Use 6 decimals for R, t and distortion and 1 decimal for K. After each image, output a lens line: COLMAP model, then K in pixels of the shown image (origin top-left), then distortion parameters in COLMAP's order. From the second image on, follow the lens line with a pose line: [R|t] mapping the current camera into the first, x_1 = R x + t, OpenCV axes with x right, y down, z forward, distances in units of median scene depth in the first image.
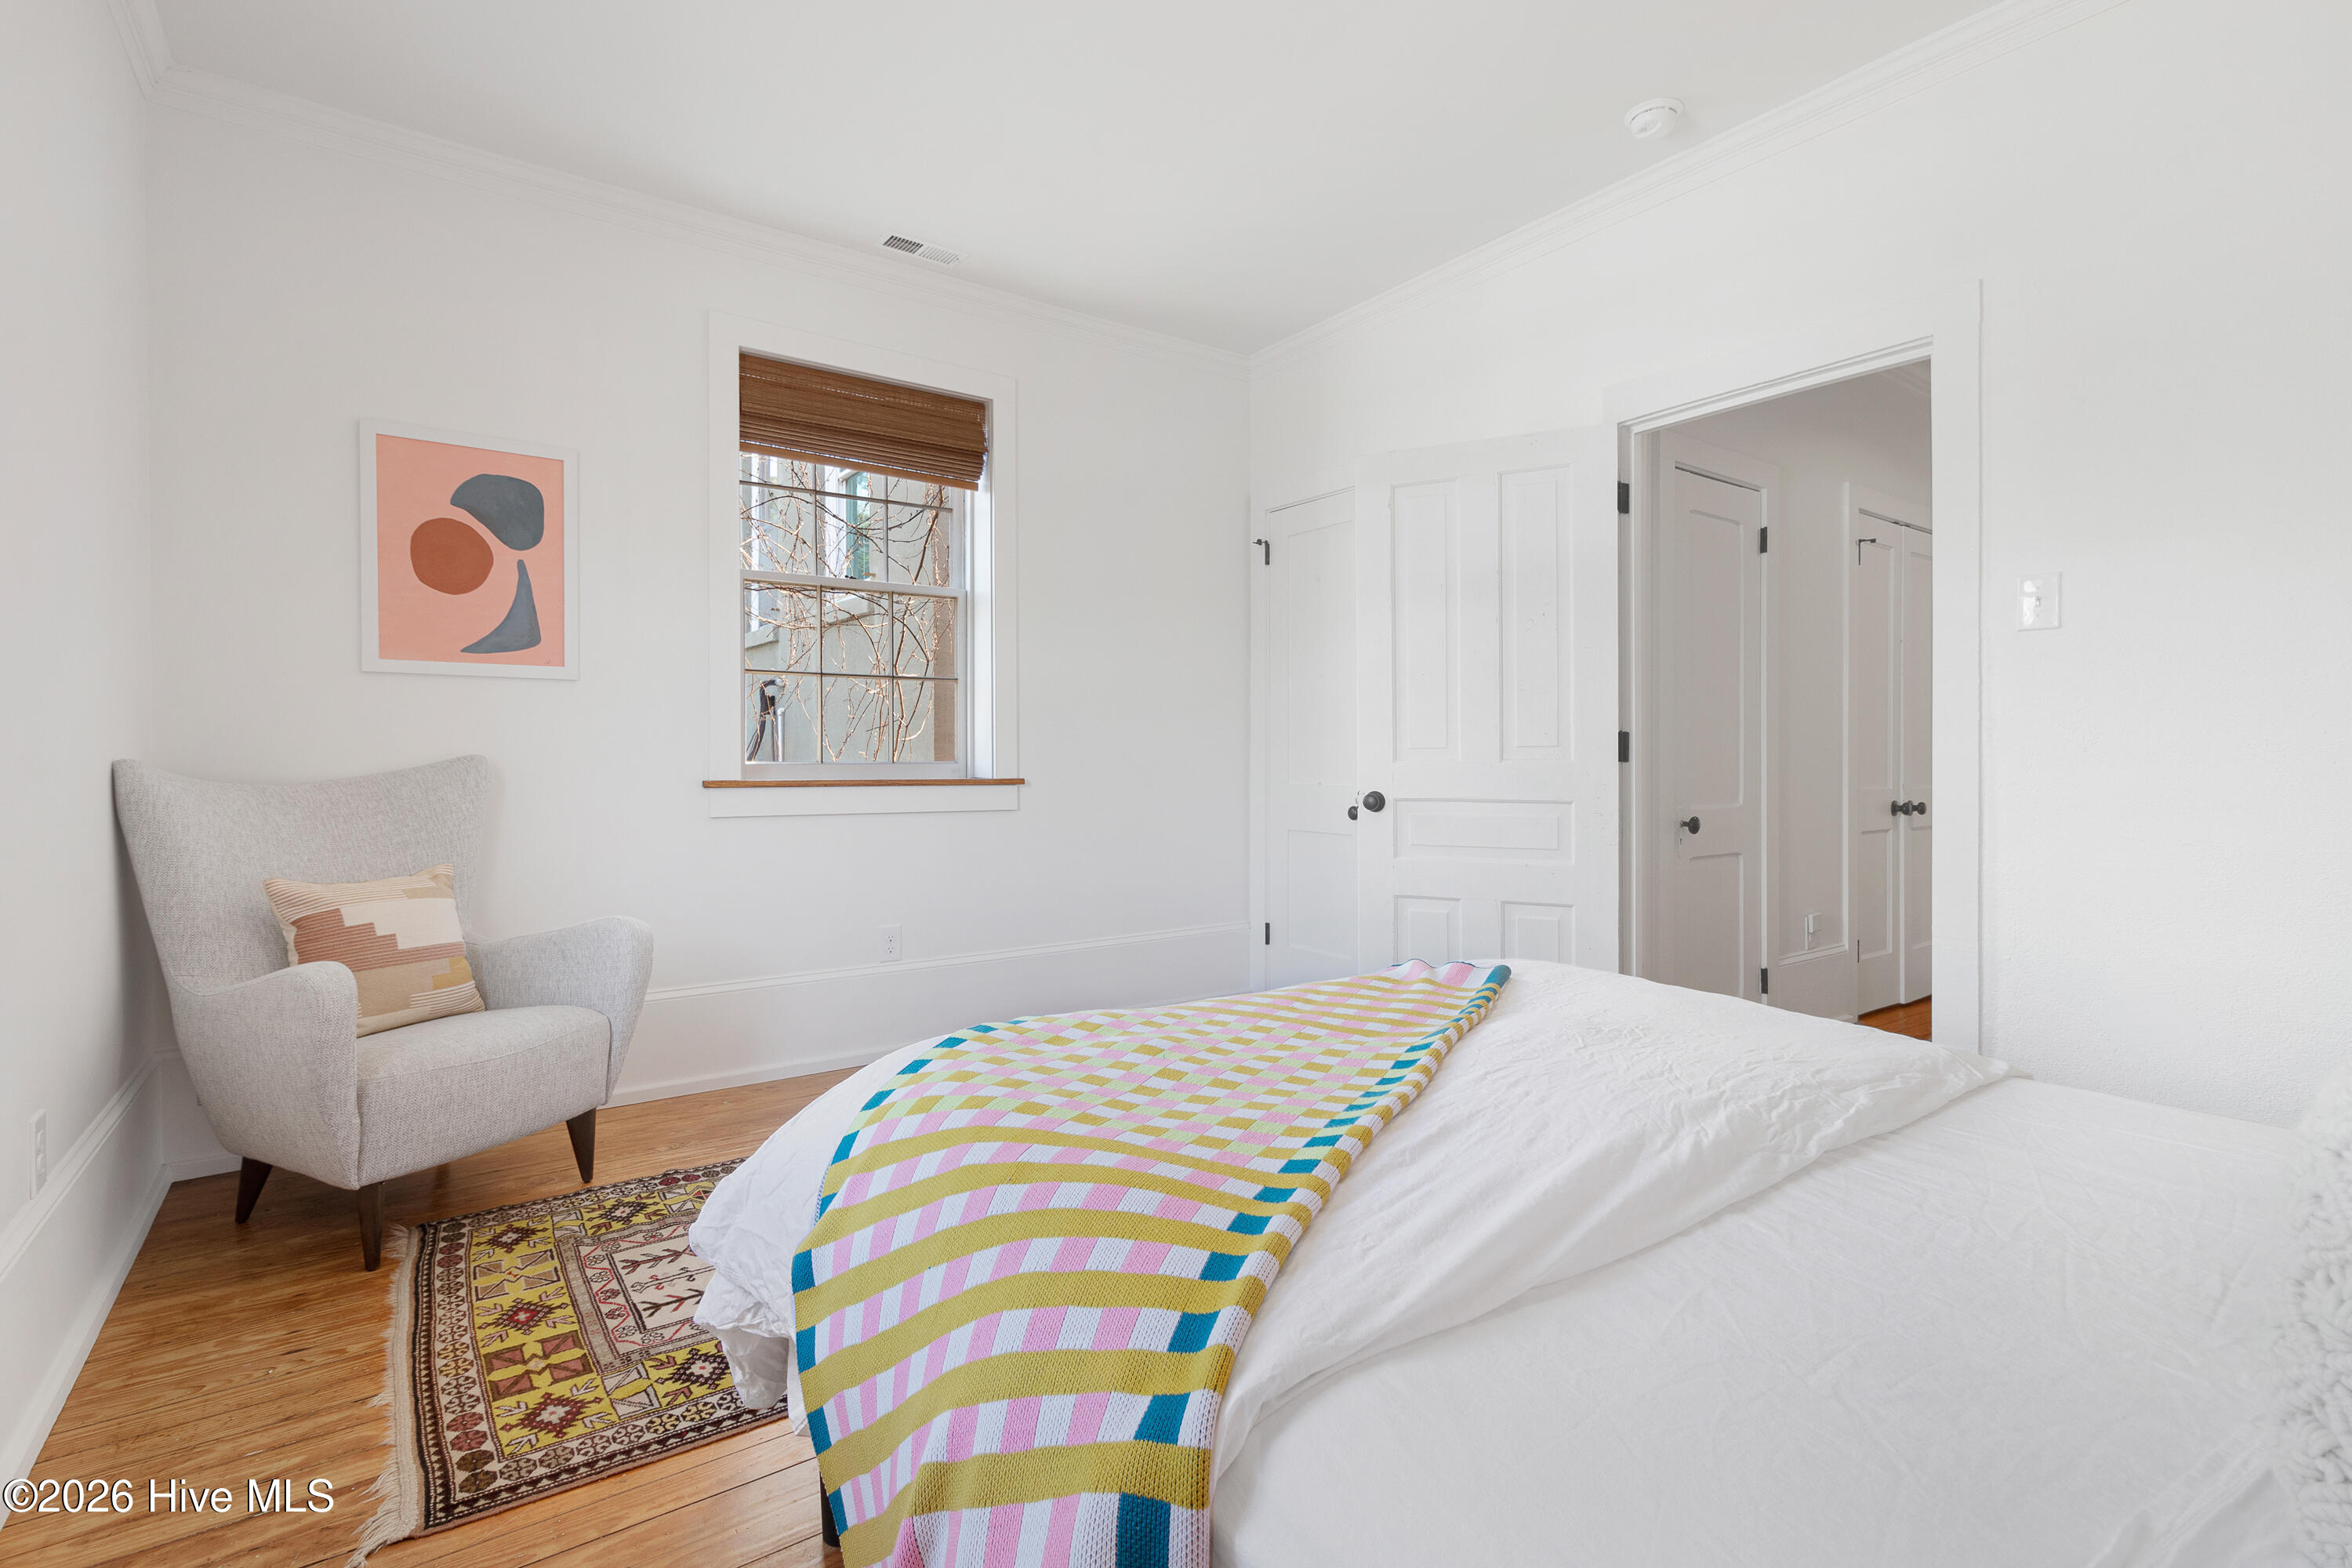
lens RADIAL K [[1136.2, 0, 1175.0], [0, 1136.2, 755.5], [0, 0, 1]] dist [0.001546, 0.000652]
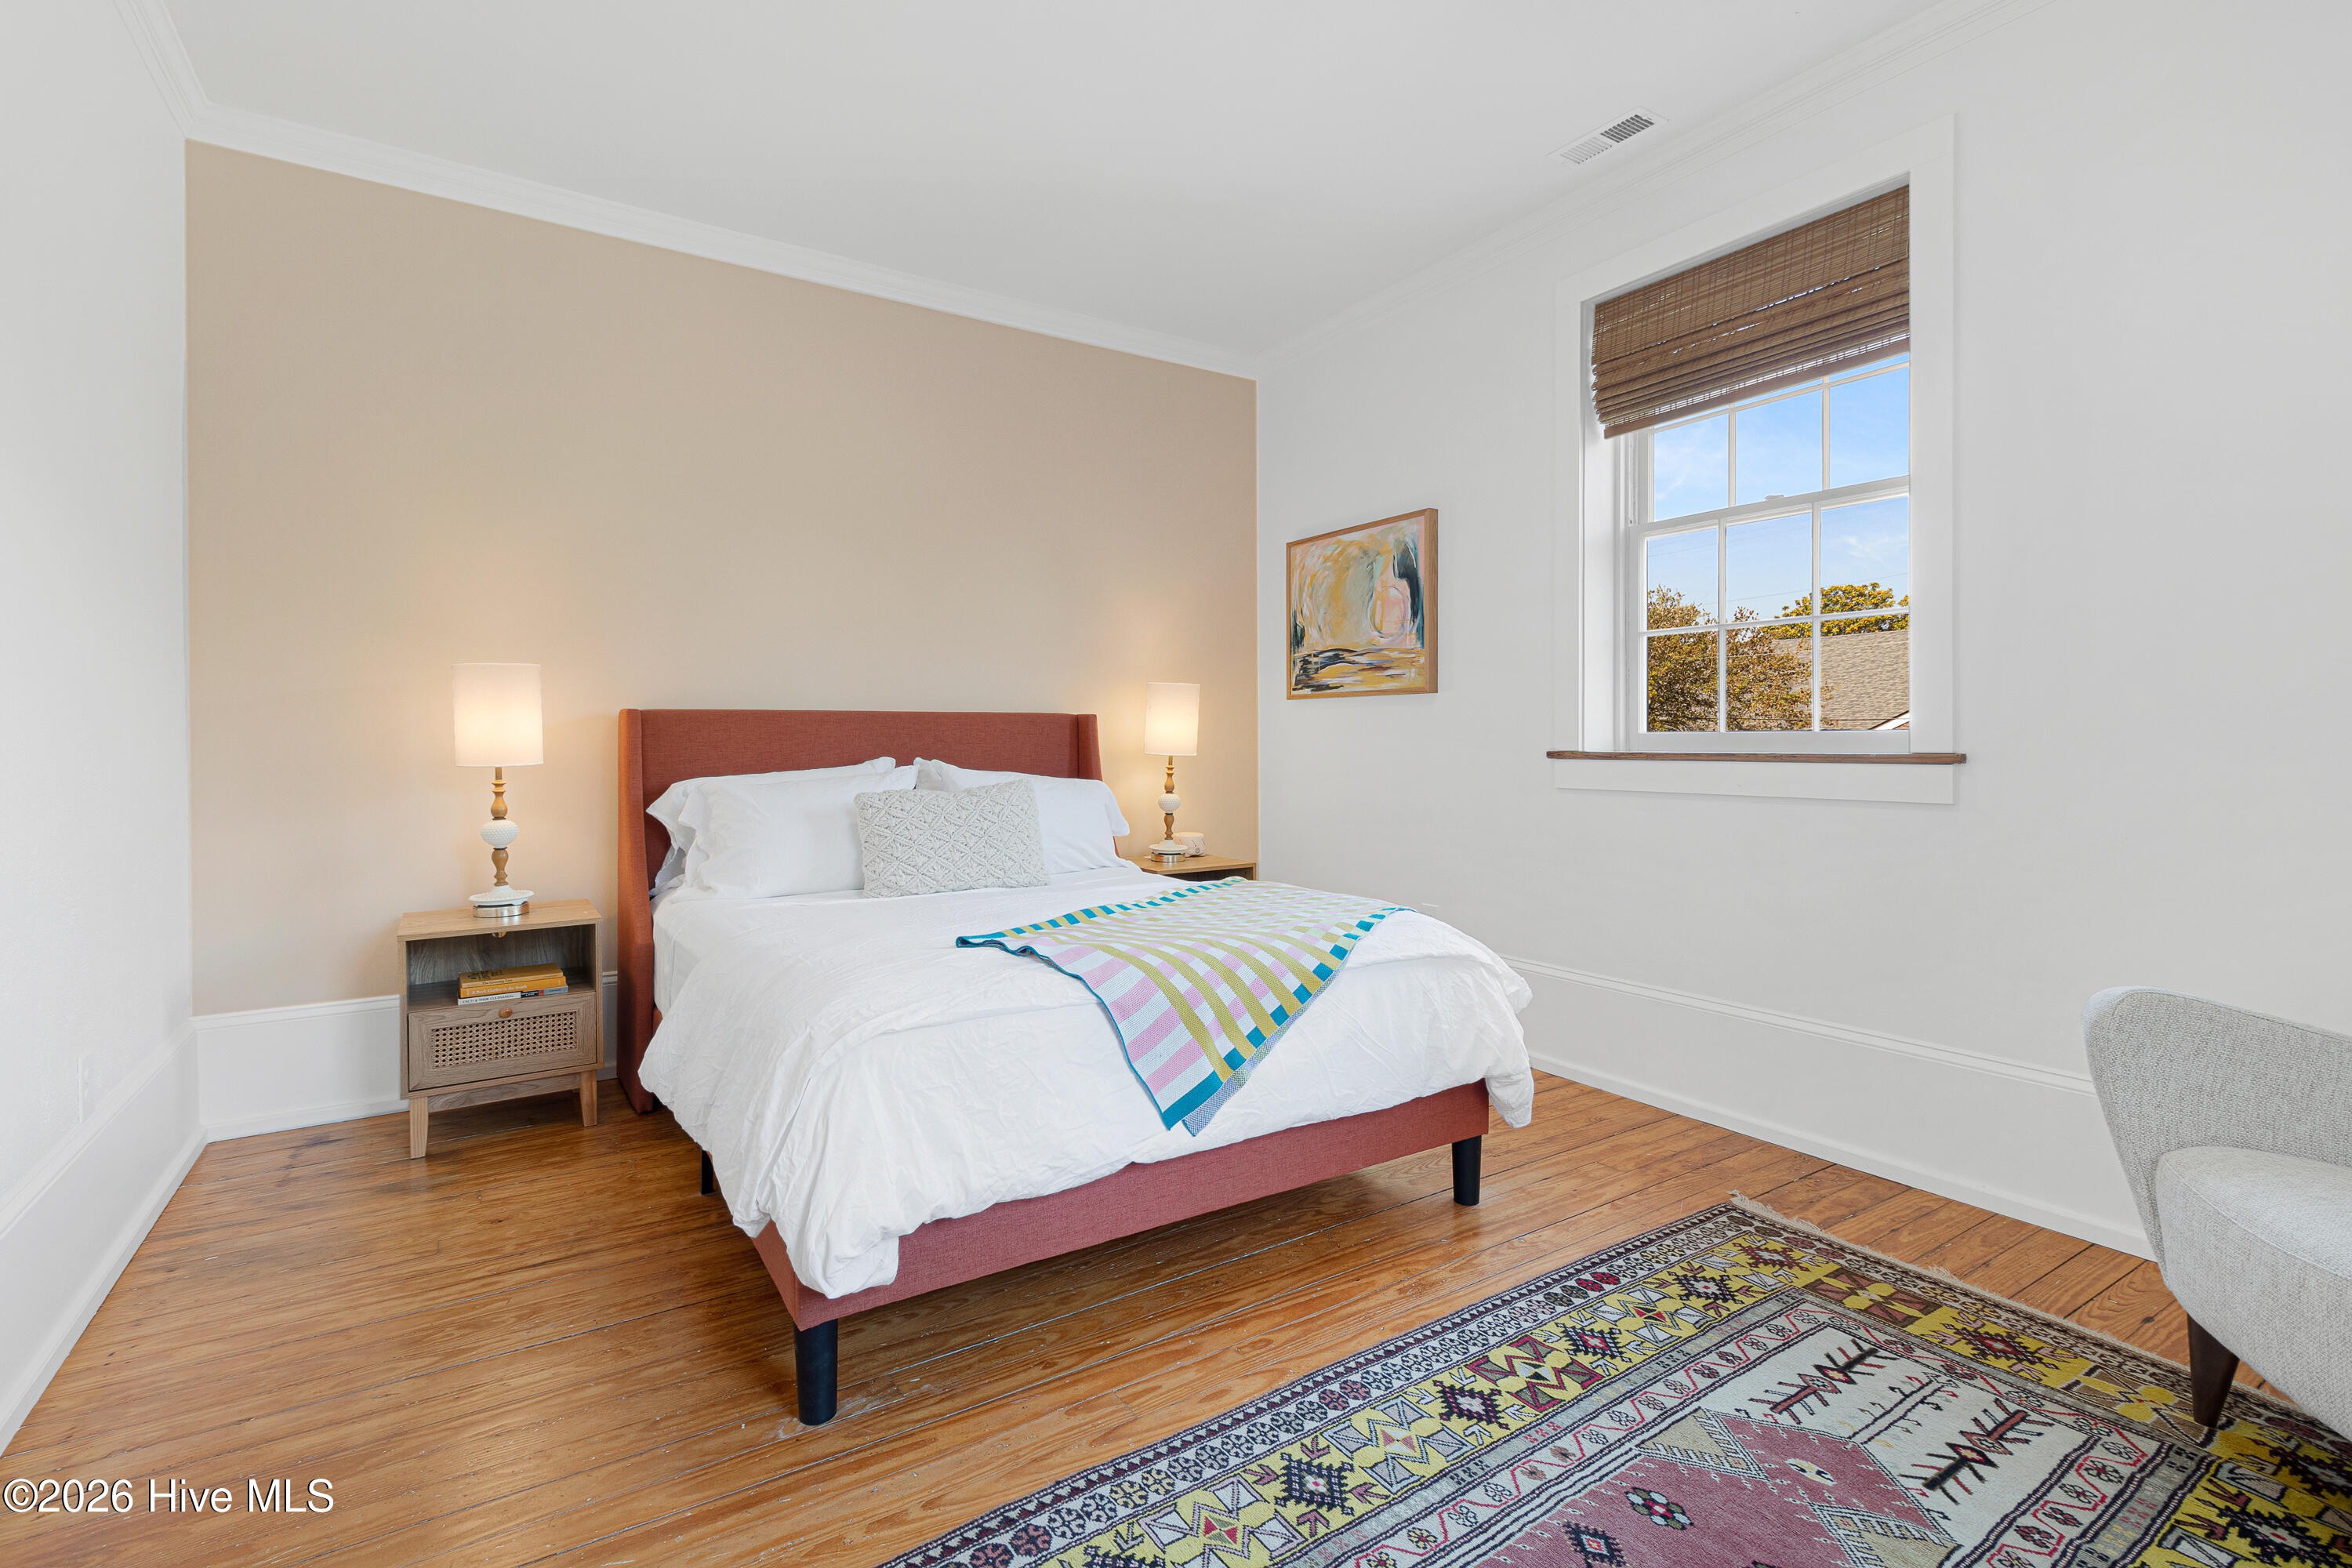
lens RADIAL K [[1136.2, 0, 1175.0], [0, 1136.2, 755.5], [0, 0, 1]] dist [0.001546, 0.000652]
pose [[-0.998594, -0.001420, 0.052985, 0.037784], [-0.000937, 0.999958, 0.009144, 0.013157], [-0.052996, 0.009081, -0.998553, 1.986904]]
